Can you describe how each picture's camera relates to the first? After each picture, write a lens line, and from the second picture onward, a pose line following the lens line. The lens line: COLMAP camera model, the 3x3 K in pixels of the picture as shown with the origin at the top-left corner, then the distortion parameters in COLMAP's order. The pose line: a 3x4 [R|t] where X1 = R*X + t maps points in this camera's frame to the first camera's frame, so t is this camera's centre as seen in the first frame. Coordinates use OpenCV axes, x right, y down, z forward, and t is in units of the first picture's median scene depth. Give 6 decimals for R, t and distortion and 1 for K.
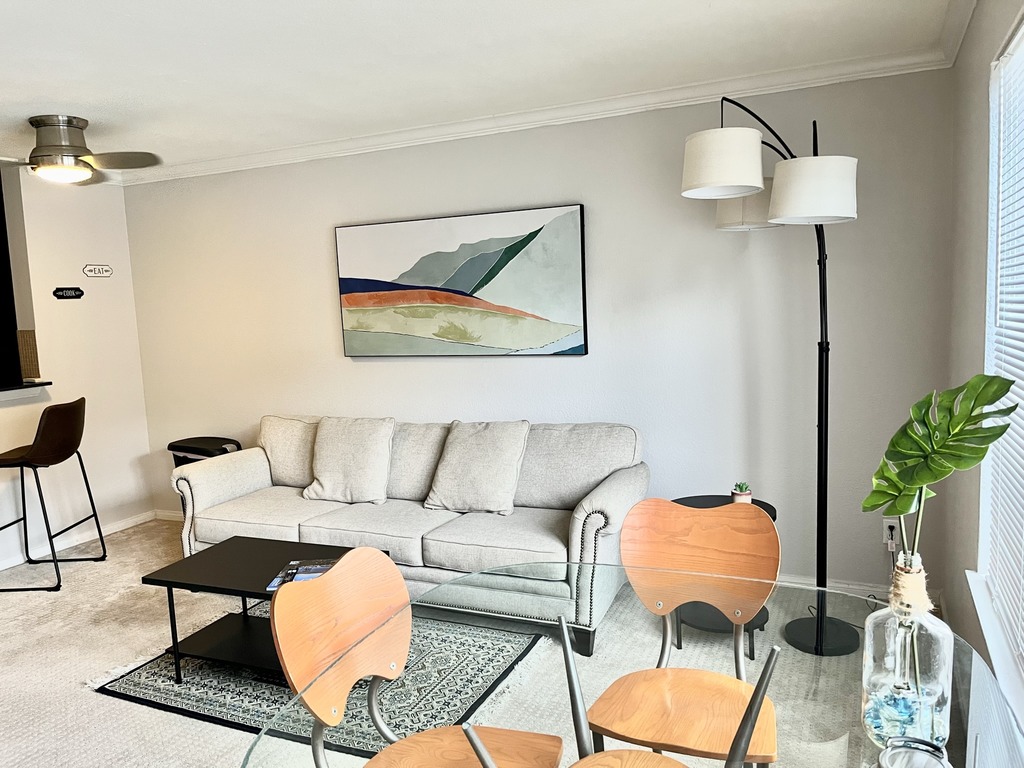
lens RADIAL K [[771.9, 0, 507.0], [0, 771.9, 386.3], [0, 0, 1]] dist [0.056357, -0.075433]
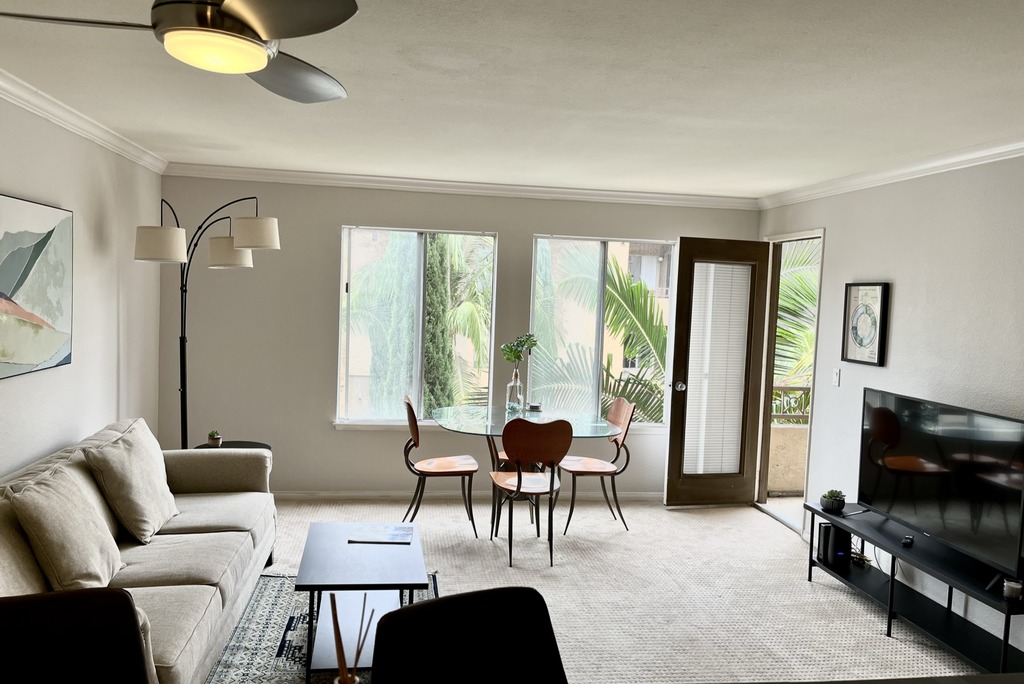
lens RADIAL K [[775.4, 0, 505.2], [0, 775.4, 338.3], [0, 0, 1]] dist [0.039897, -0.022047]
pose [[-0.534652, -0.022278, 0.844779, -0.978065], [0.087256, 0.992854, 0.081407, -0.101096], [-0.840555, 0.117236, -0.528888, 1.015958]]
